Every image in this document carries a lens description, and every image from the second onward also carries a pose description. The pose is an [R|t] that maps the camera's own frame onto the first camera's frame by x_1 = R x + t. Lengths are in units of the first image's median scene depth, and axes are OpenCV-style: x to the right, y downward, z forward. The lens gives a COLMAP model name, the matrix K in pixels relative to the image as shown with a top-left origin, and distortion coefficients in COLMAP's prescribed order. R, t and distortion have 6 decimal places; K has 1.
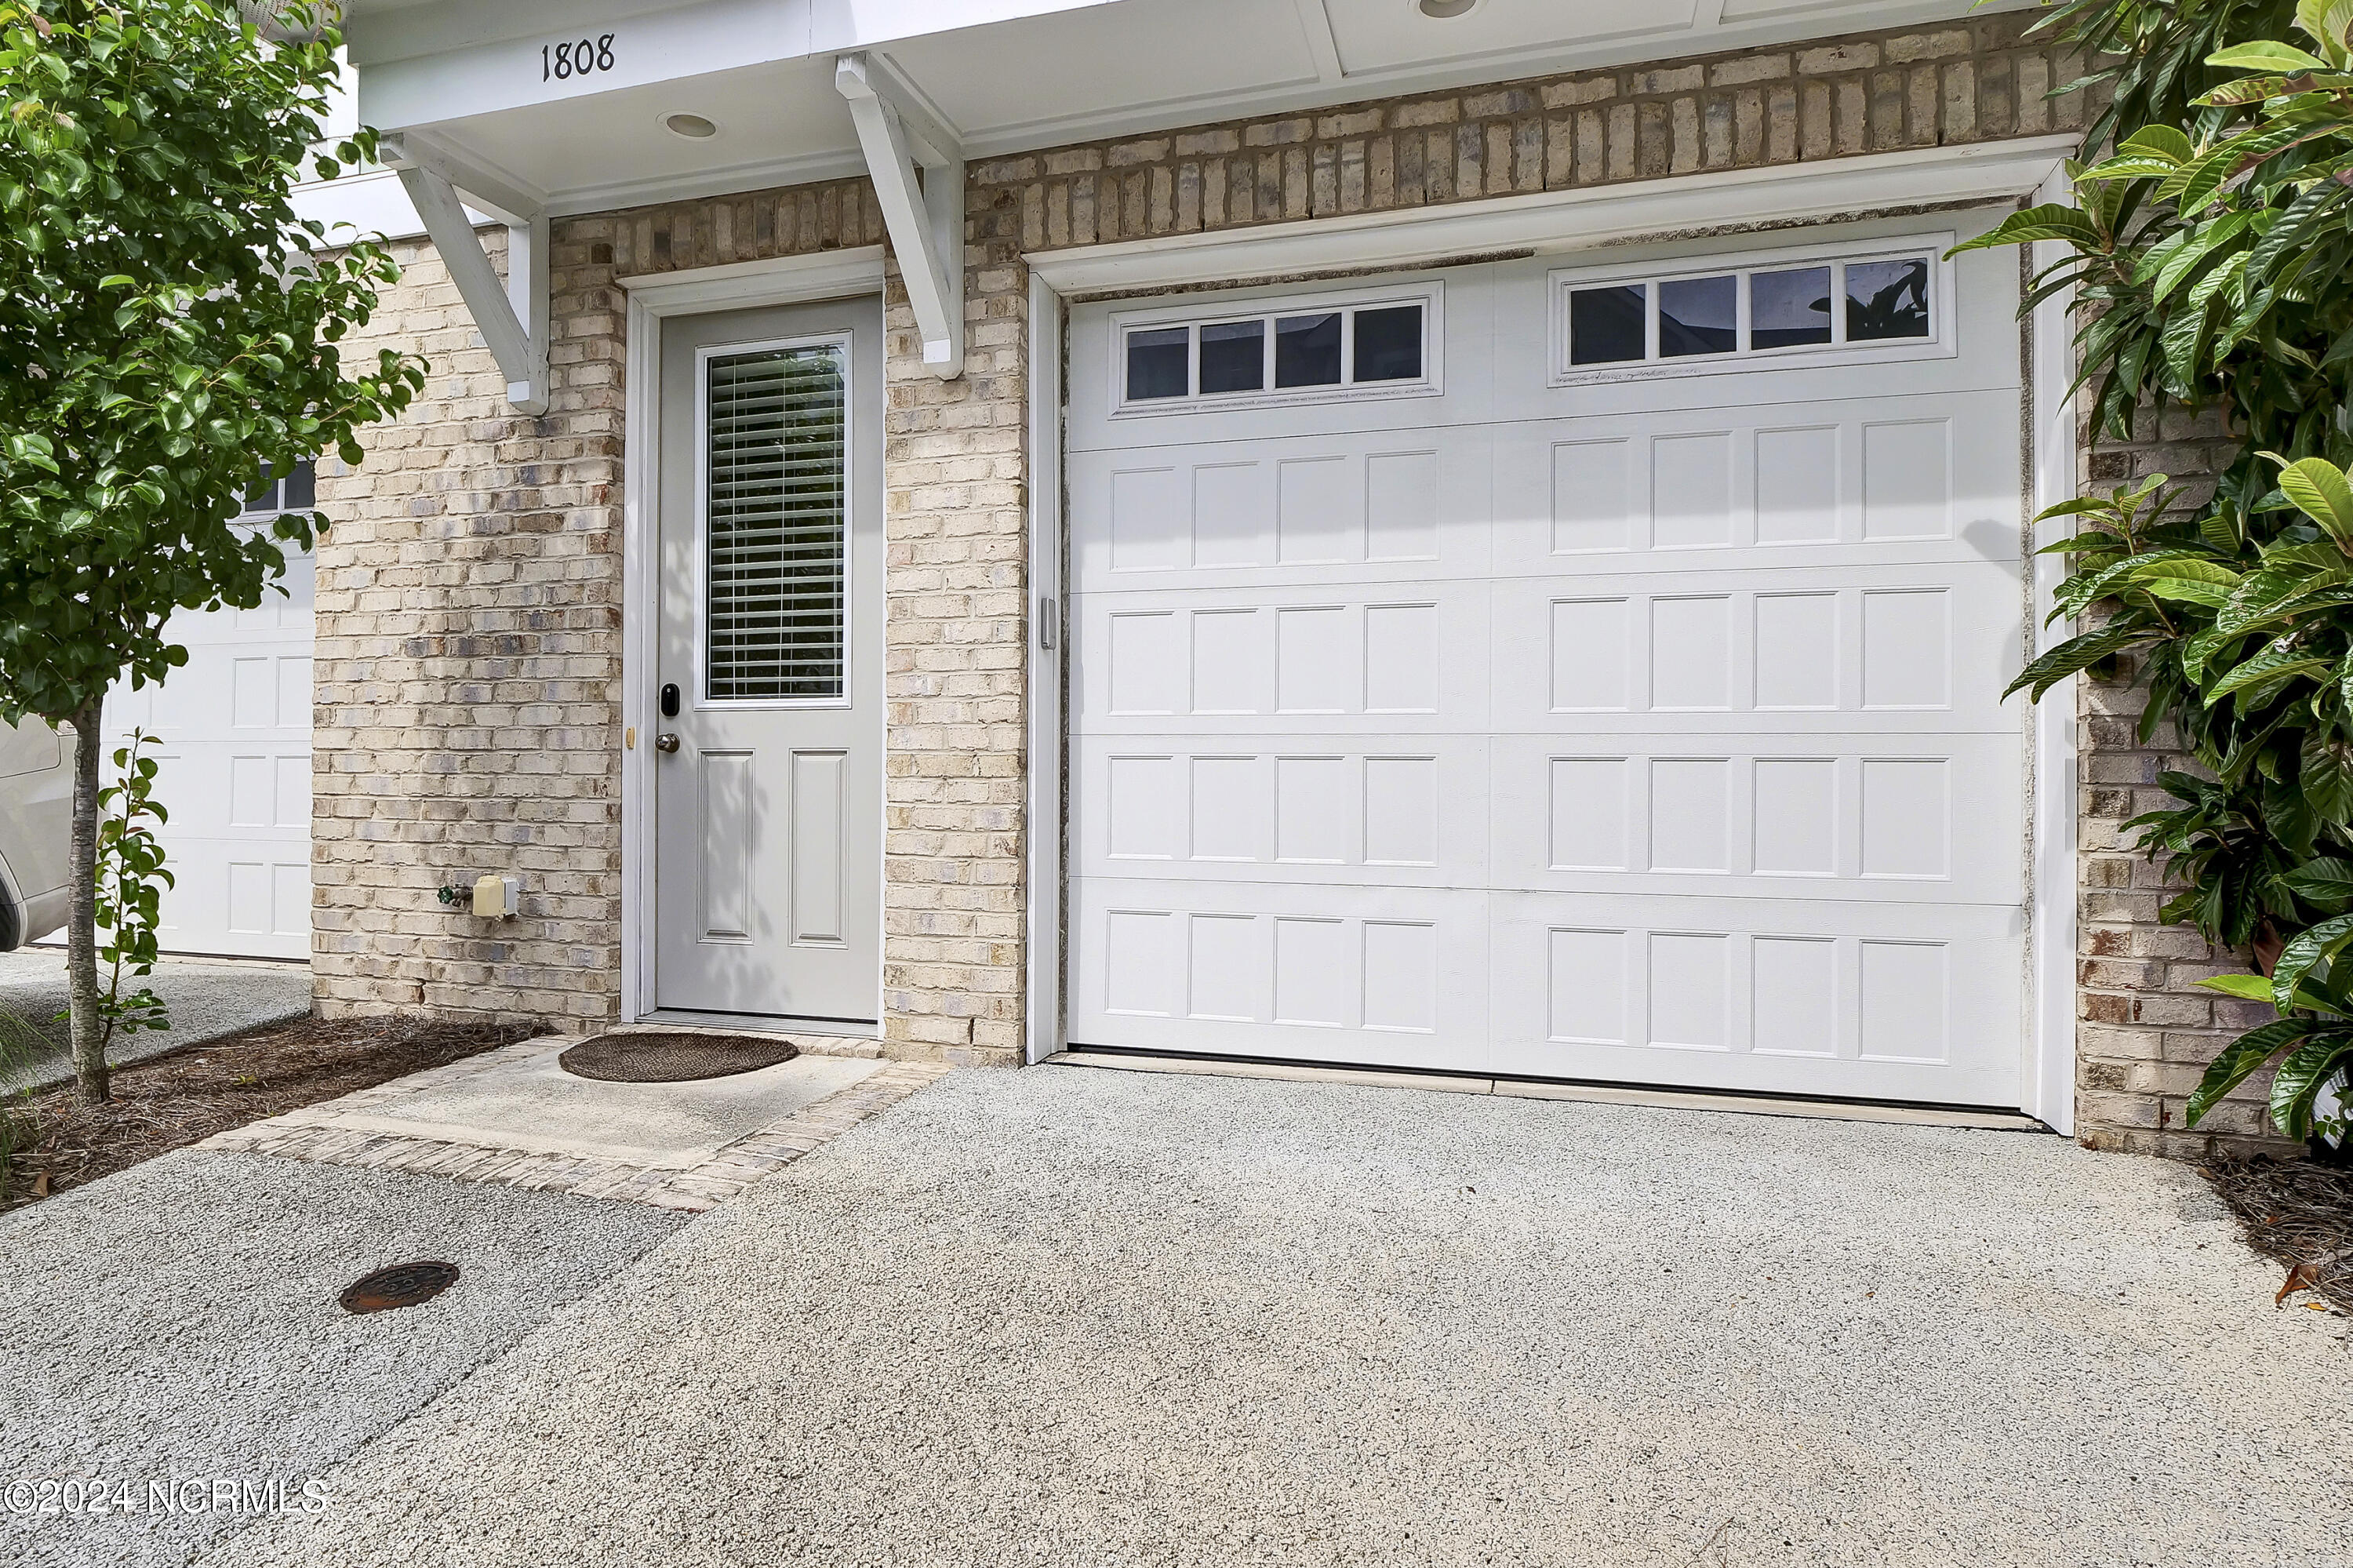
lens RADIAL K [[1281.6, 0, 1110.5], [0, 1281.6, 764.6], [0, 0, 1]] dist [-0.019508, -0.000676]
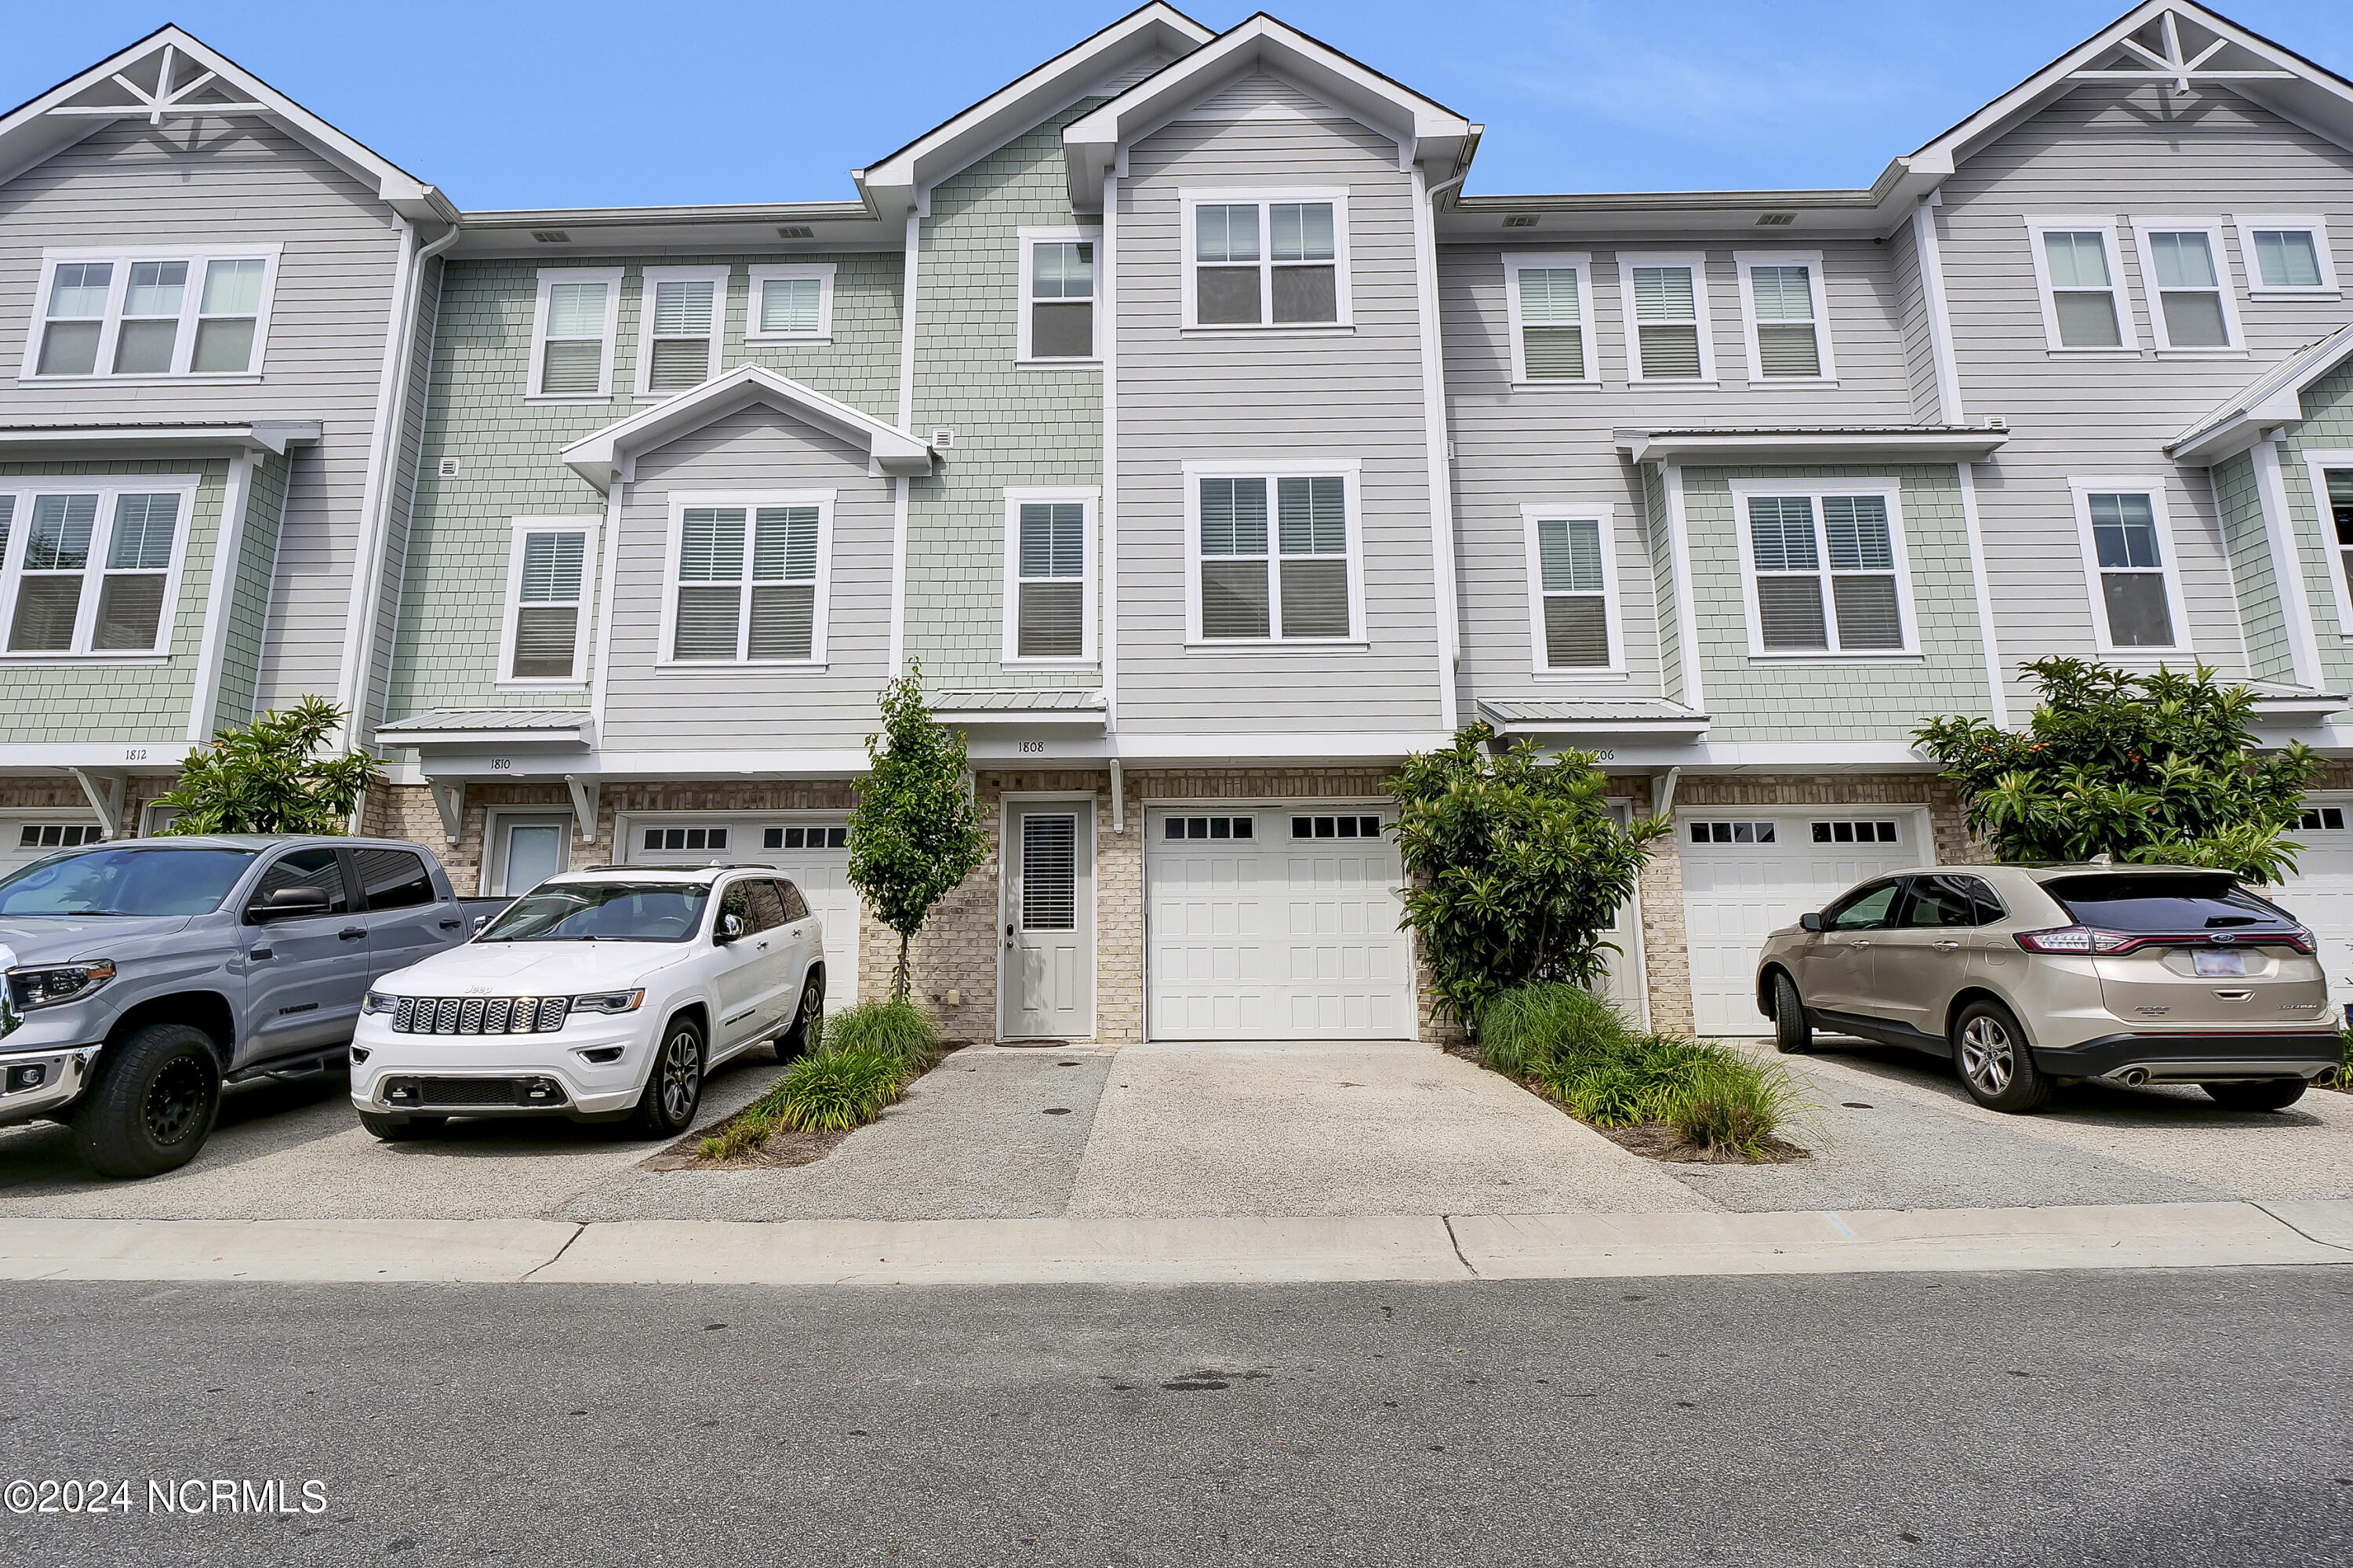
lens RADIAL K [[1124.6, 0, 1171.0], [0, 1124.6, 769.9], [0, 0, 1]] dist [-0.015684, 0.001141]
pose [[0.957507, 0.043113, 0.285171, -0.830660], [0.010038, 0.983184, -0.182344, 0.071067], [-0.288236, 0.177458, 0.940972, -1.811324]]
